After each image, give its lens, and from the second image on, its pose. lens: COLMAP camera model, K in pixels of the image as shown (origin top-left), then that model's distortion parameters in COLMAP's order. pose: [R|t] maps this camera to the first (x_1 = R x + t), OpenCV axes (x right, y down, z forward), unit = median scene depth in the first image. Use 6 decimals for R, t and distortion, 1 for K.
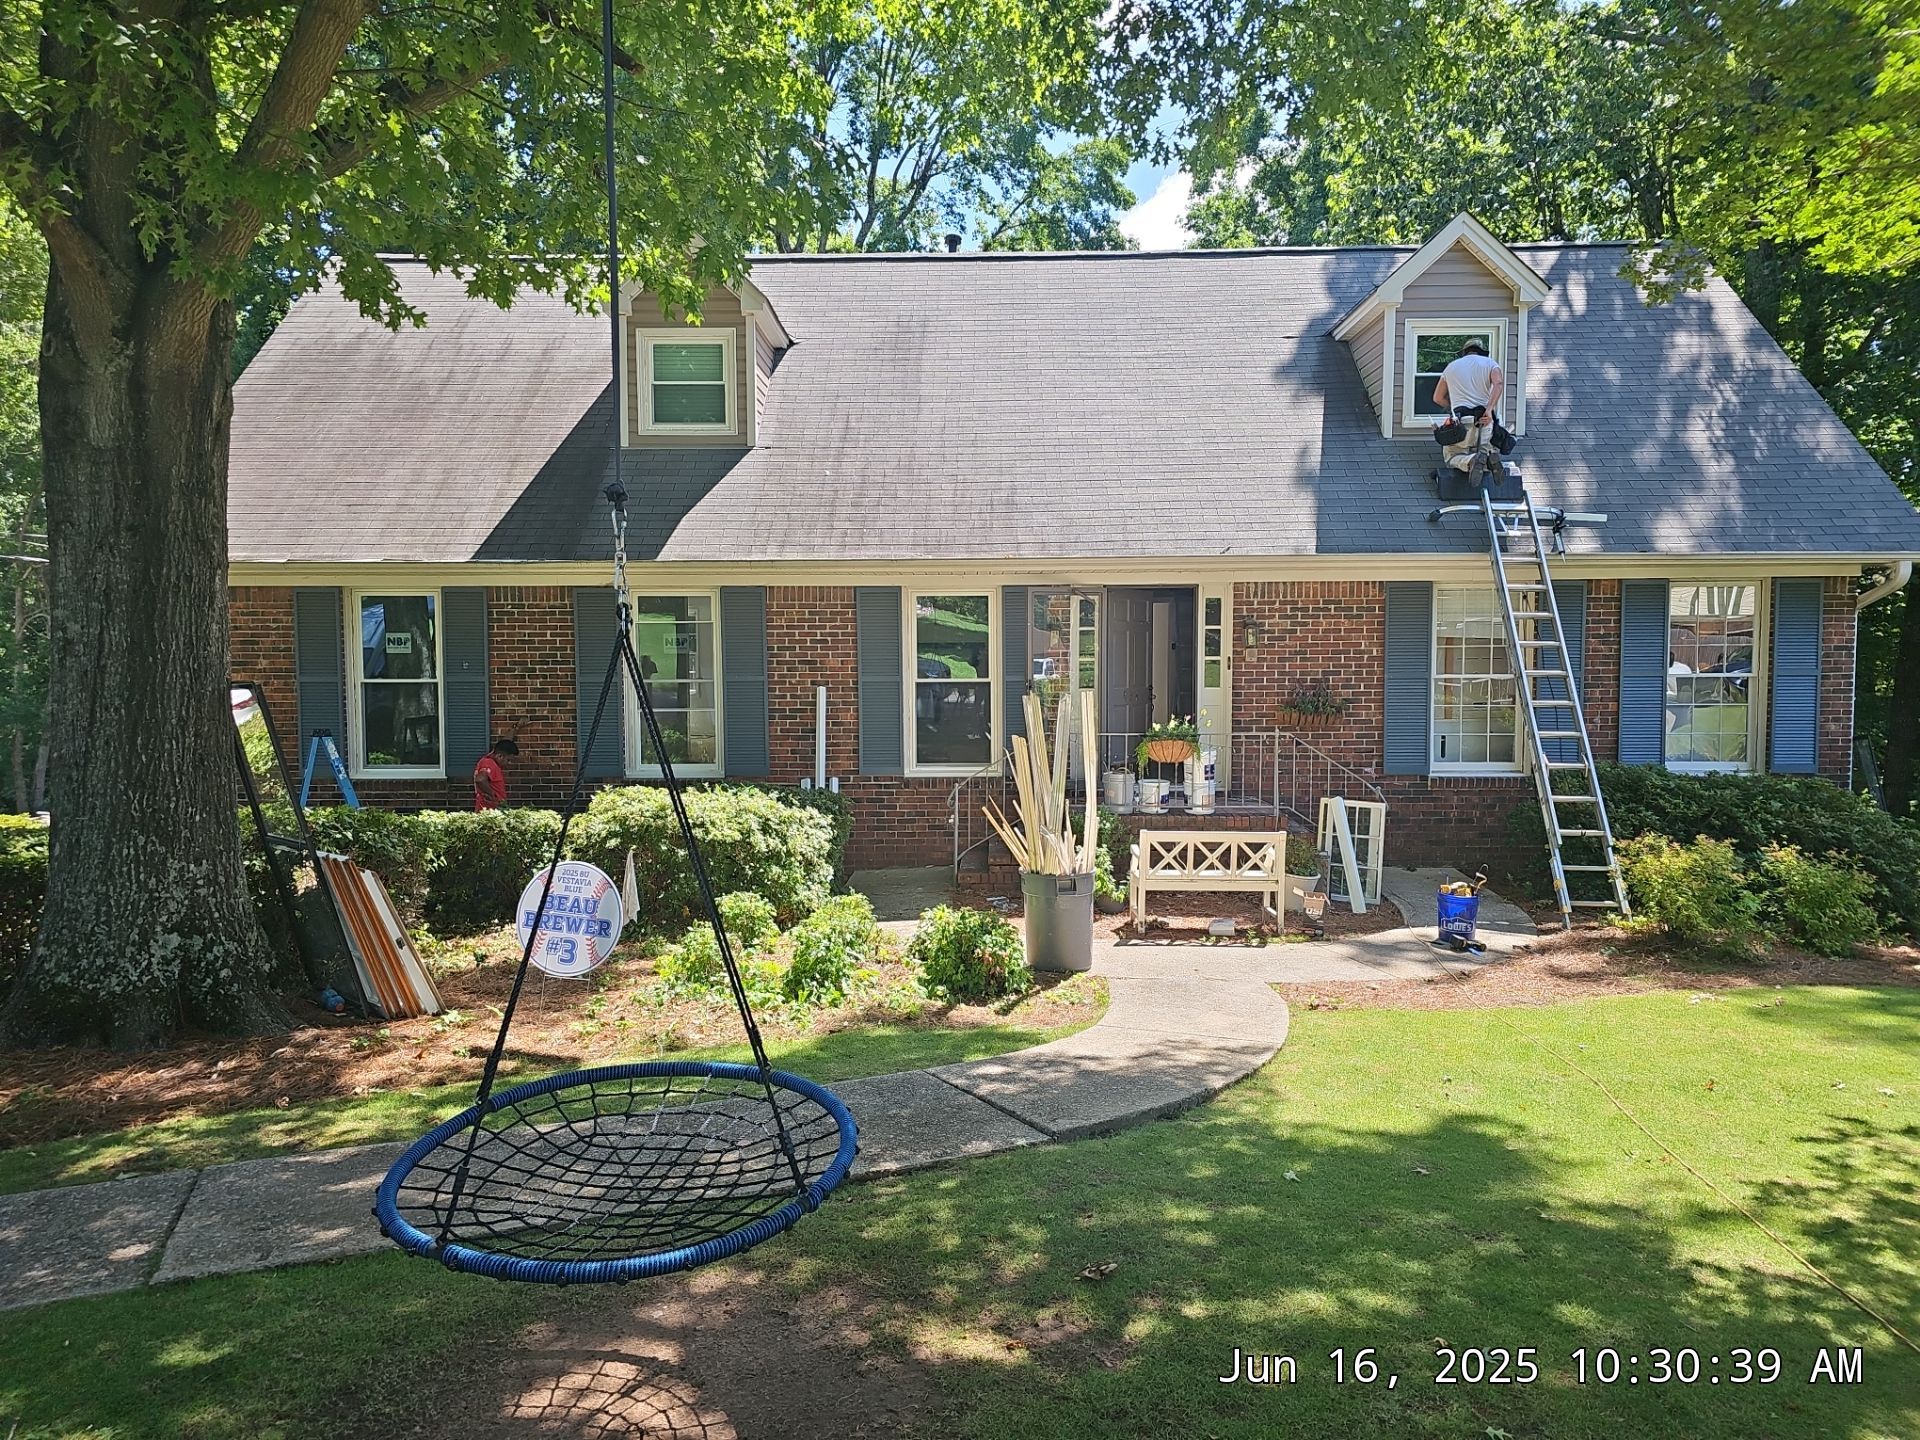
lens RADIAL K [[1262.5, 0, 965.7], [0, 1262.5, 725.2], [0, 0, 1]] dist [0.087444, -0.079696]
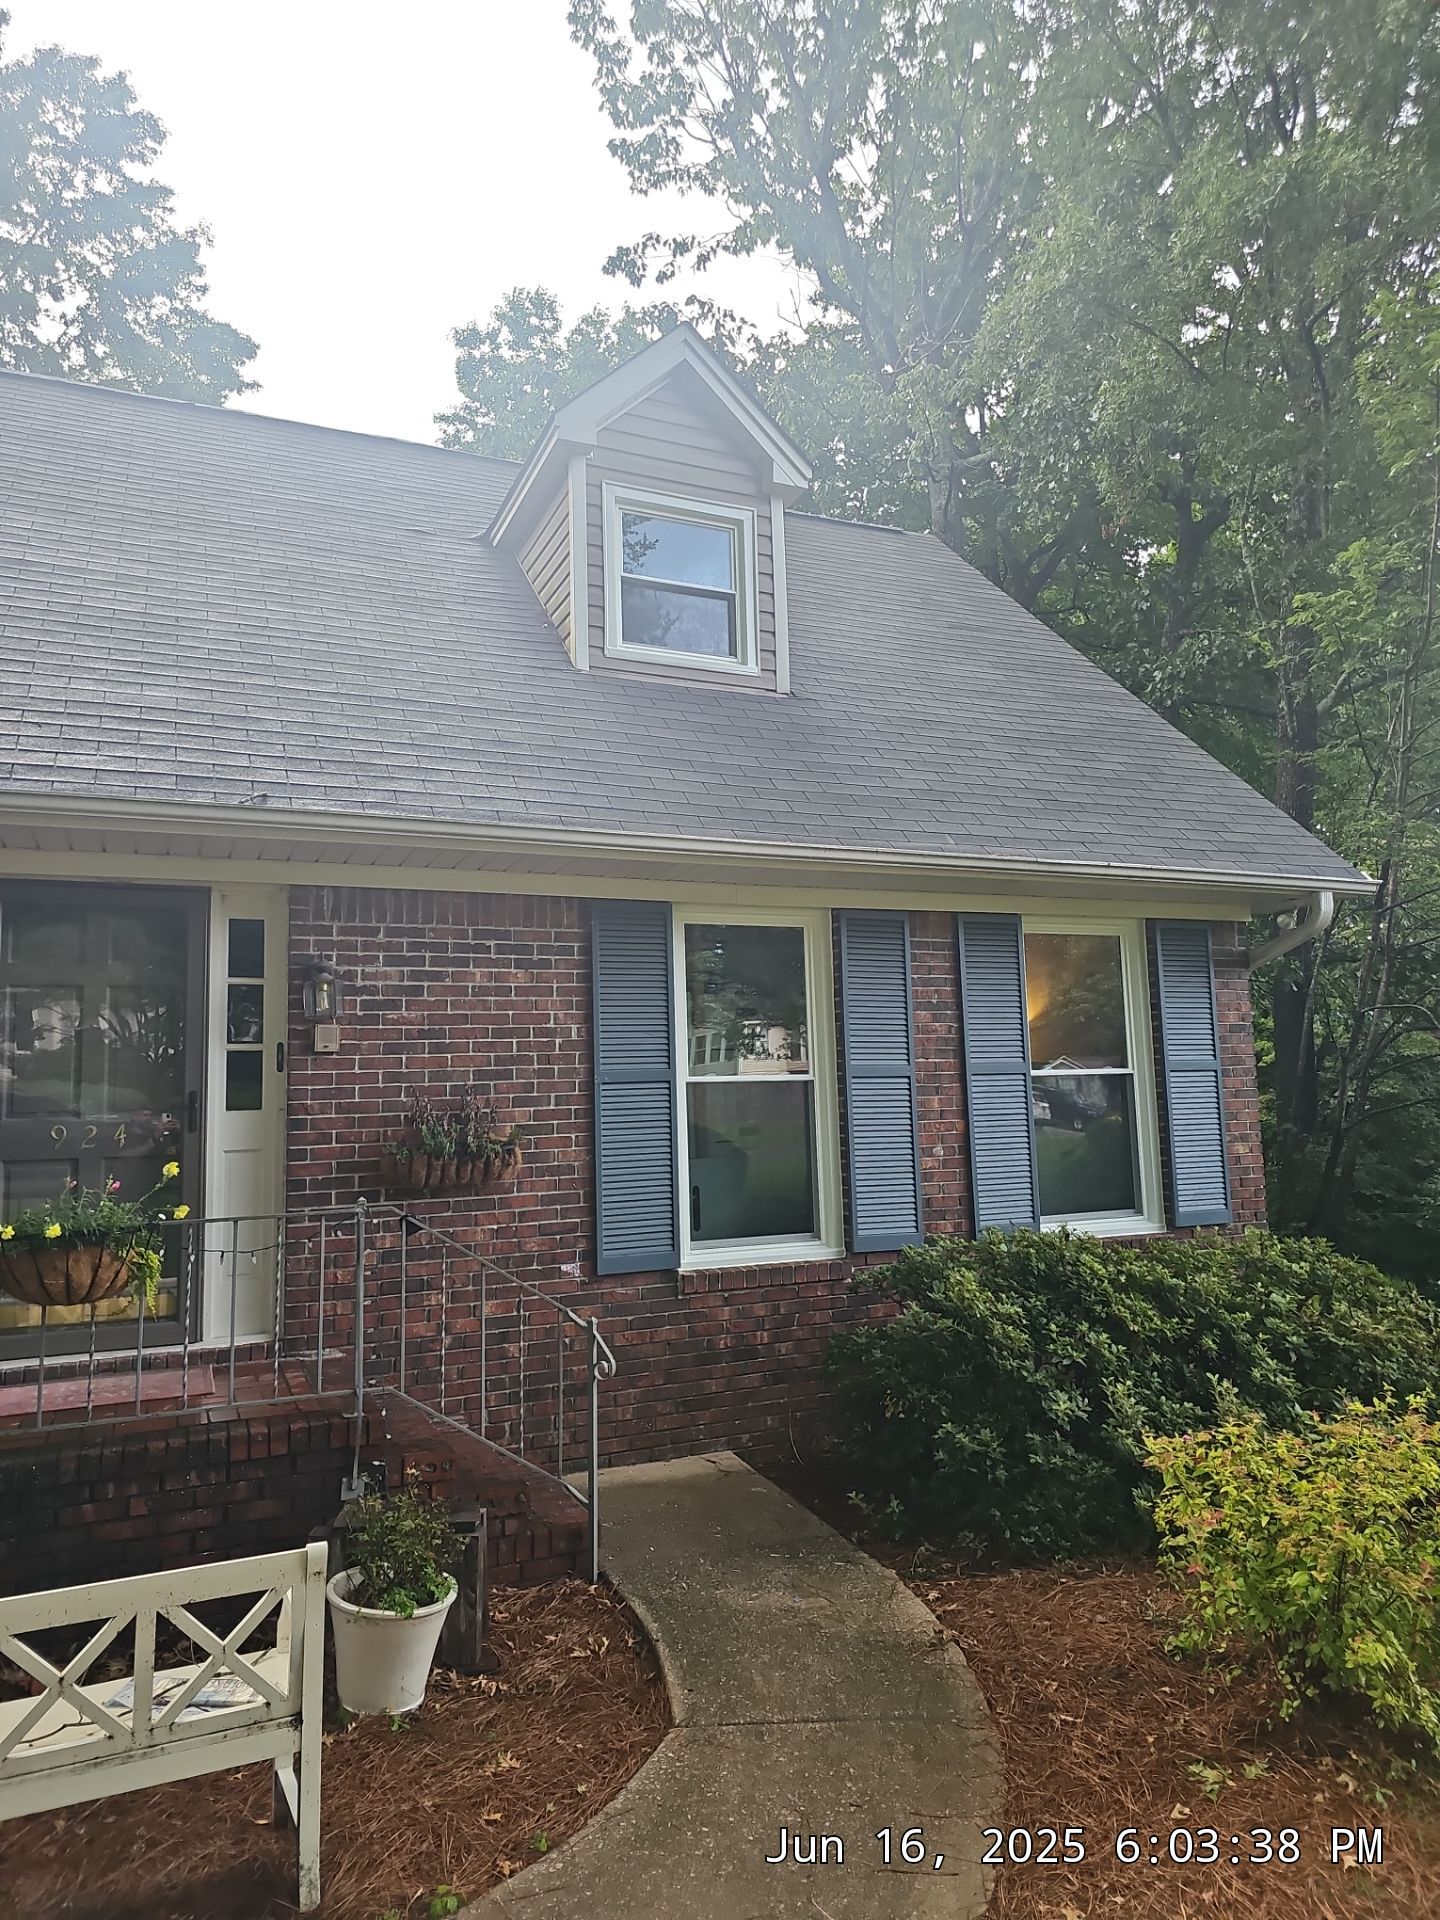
lens RADIAL K [[1262.5, 0, 724.6], [0, 1262.5, 952.5], [0, 0, 1]] dist [0.087444, -0.079696]
pose [[0.907133, 0.026840, 0.419986, 0.160578], [0.047968, 0.984866, -0.166545, -0.001153], [-0.418100, 0.171225, 0.892118, 0.513409]]
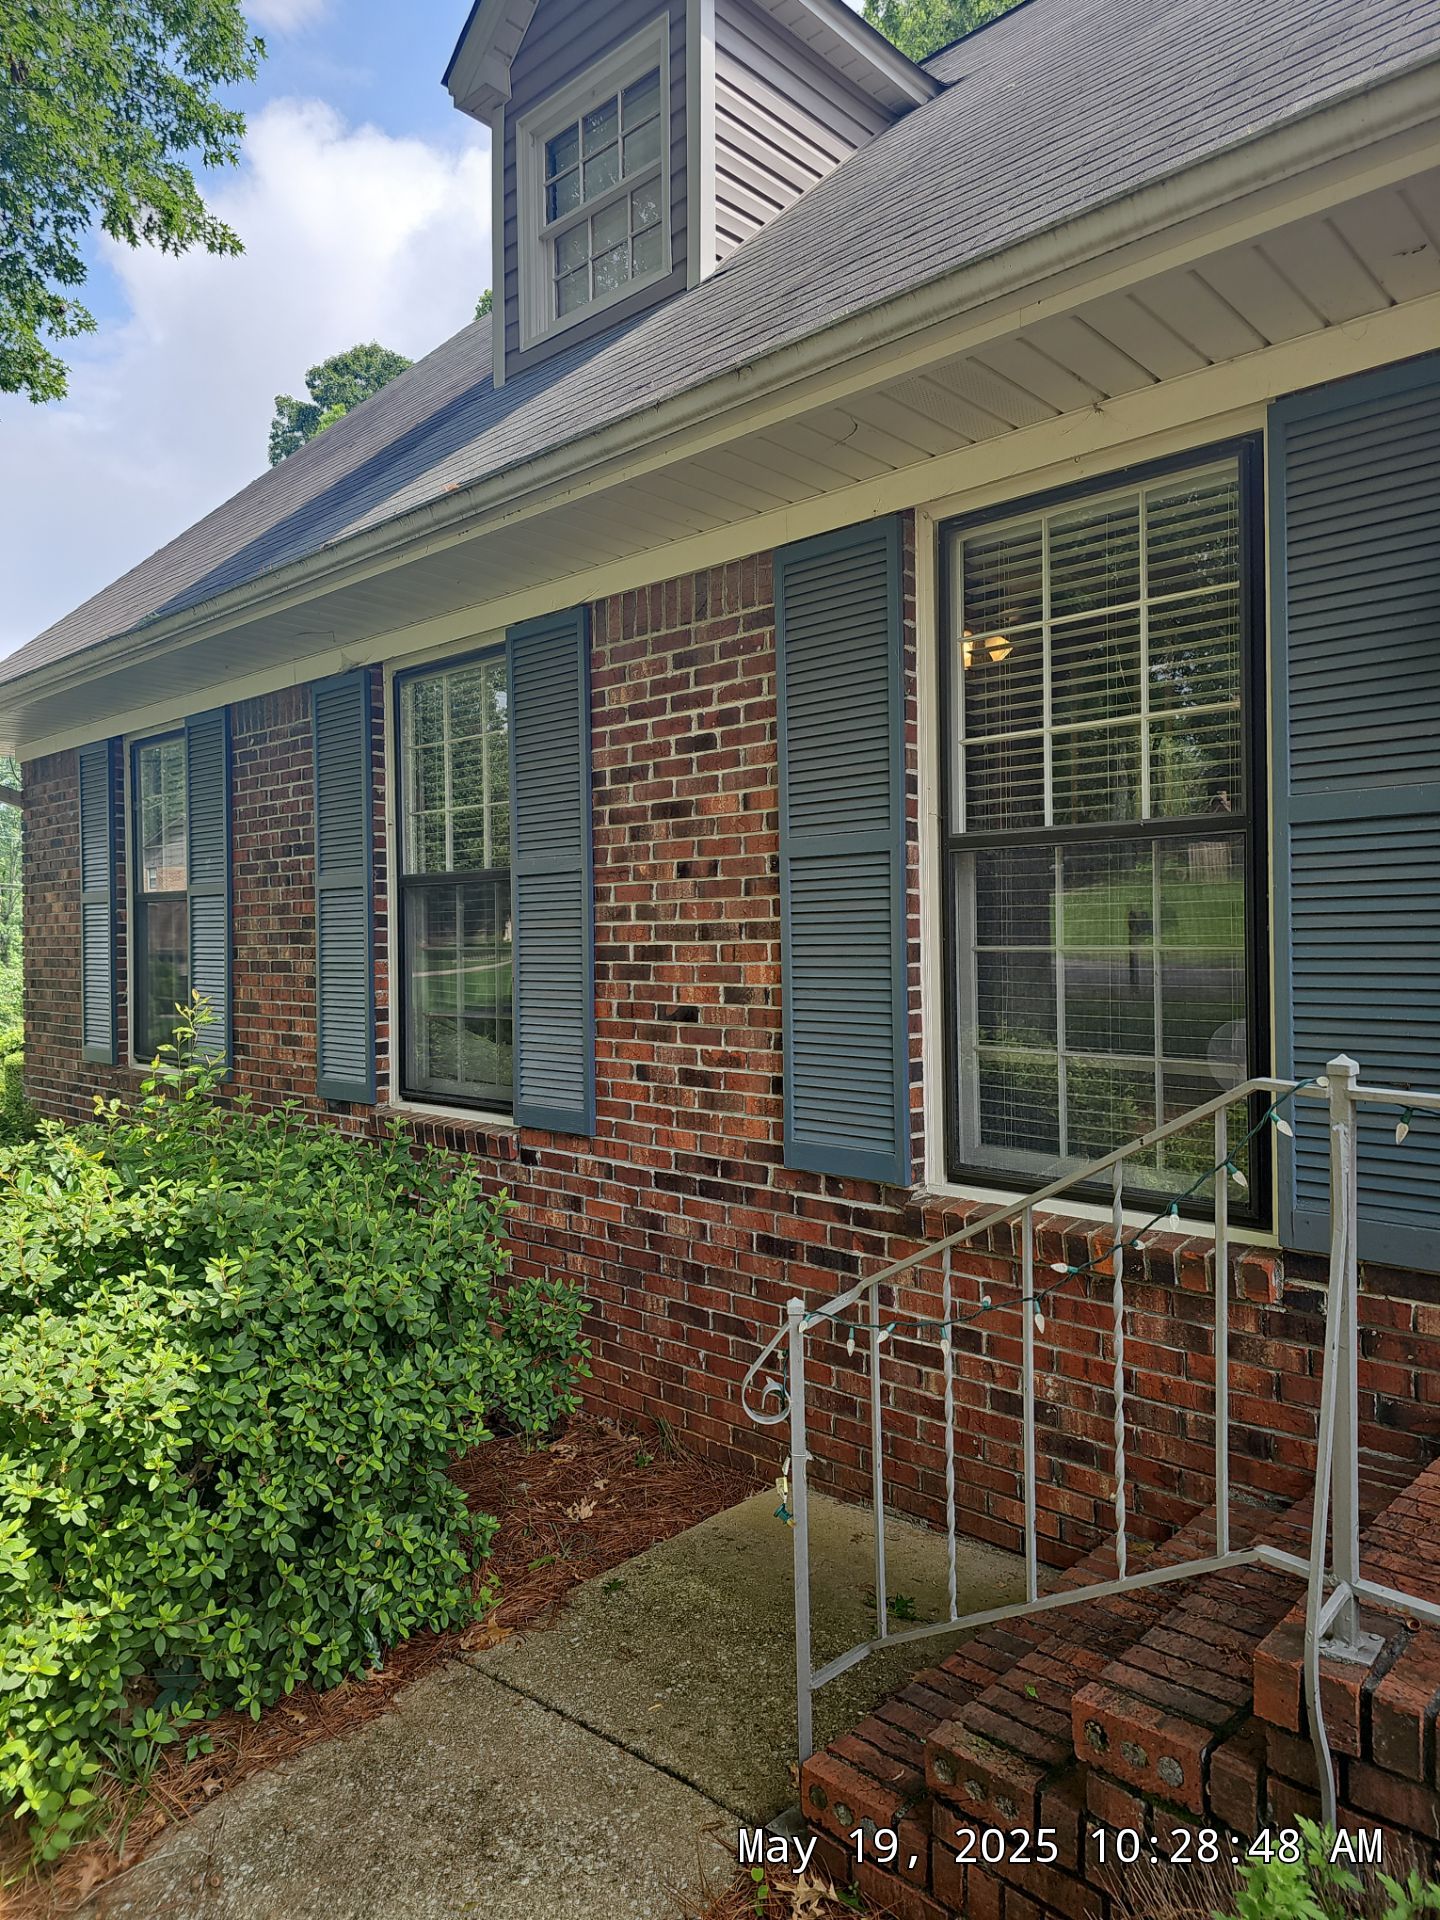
lens RADIAL K [[1262.5, 0, 724.6], [0, 1262.5, 952.5], [0, 0, 1]] dist [0.087444, -0.079696]
pose [[0.742519, 0.004345, -0.669811, 0.111669], [-0.035565, 0.998824, -0.032945, -0.001266], [0.668880, 0.048284, 0.741801, 0.768993]]
